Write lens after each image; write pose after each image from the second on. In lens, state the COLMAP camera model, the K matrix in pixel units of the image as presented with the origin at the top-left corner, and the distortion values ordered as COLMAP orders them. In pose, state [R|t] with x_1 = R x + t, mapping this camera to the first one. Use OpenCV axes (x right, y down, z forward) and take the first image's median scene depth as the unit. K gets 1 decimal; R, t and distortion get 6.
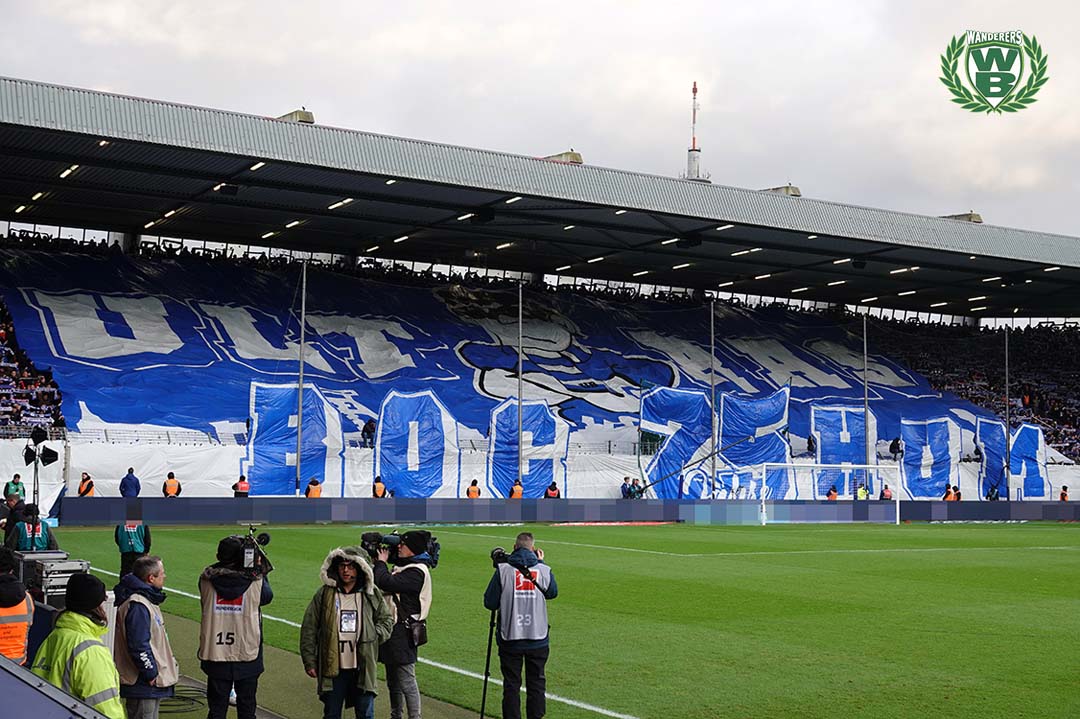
lens RADIAL K [[1441.1, 0, 540.0], [0, 1441.1, 359.5], [0, 0, 1]] dist [0.001212, 0.022725]
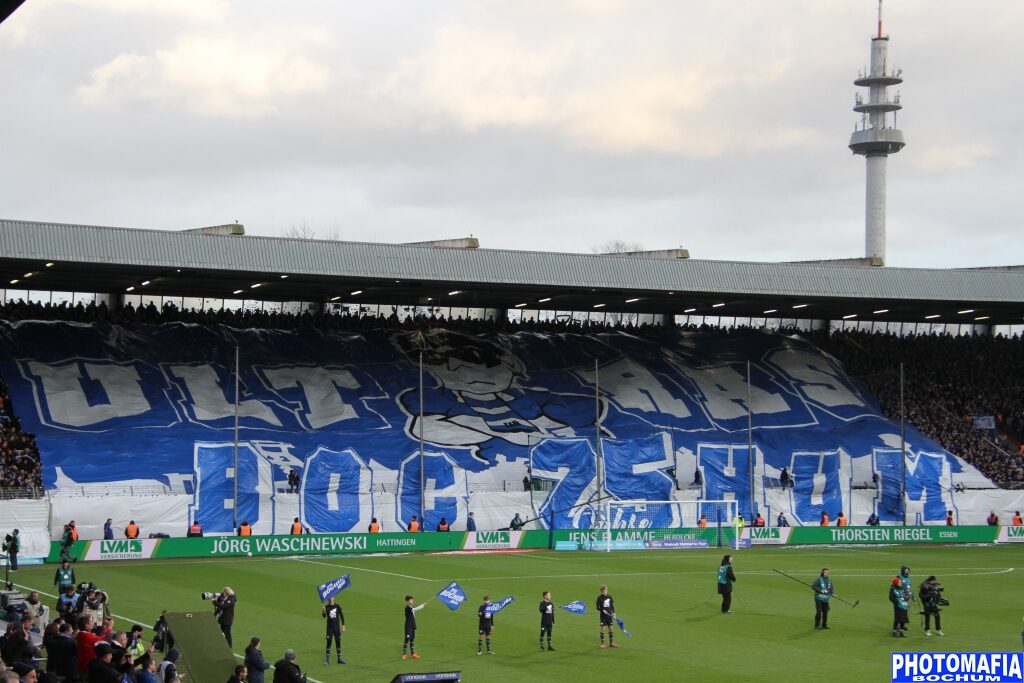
lens RADIAL K [[1933.3, 0, 509.4], [0, 1933.3, 386.2], [0, 0, 1]] dist [0.365244, 0.154532]
pose [[0.993540, -0.017989, -0.112044, 0.215665], [0.022768, 0.998878, 0.041519, -0.081808], [0.111171, -0.043802, 0.992835, -0.548335]]
